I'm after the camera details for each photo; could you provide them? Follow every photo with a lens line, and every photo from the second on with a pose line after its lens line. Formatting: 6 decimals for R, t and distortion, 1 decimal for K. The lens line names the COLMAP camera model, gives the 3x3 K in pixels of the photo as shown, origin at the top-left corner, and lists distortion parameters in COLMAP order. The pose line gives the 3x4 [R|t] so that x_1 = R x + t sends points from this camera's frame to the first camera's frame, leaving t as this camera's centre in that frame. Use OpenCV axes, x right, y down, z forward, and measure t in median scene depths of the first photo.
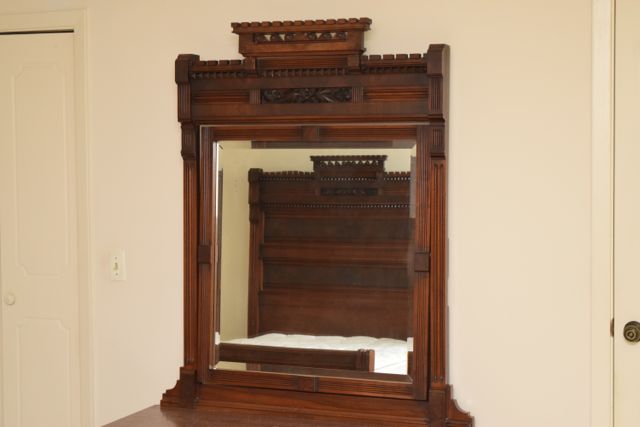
lens RADIAL K [[1181.2, 0, 330.6], [0, 1181.2, 212.4], [0, 0, 1]] dist [0.029488, 0.040113]
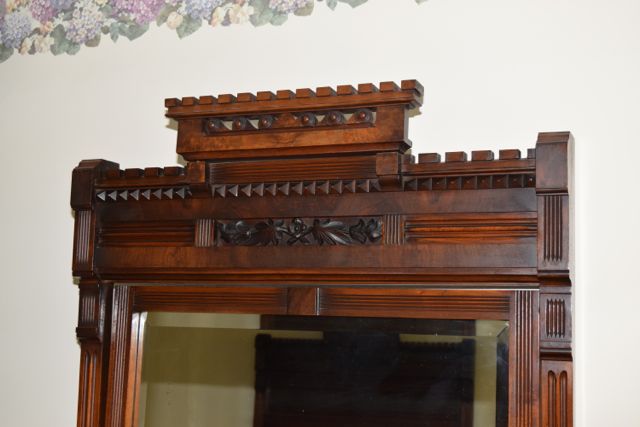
lens RADIAL K [[869.0, 0, 323.1], [0, 869.0, 201.9], [0, 0, 1]] dist [-0.035692, 0.008997]
pose [[0.999504, 0.017282, -0.026333, 0.001487], [-0.021532, 0.985073, -0.170783, -0.045442], [0.022989, 0.171265, 0.984957, 0.615777]]
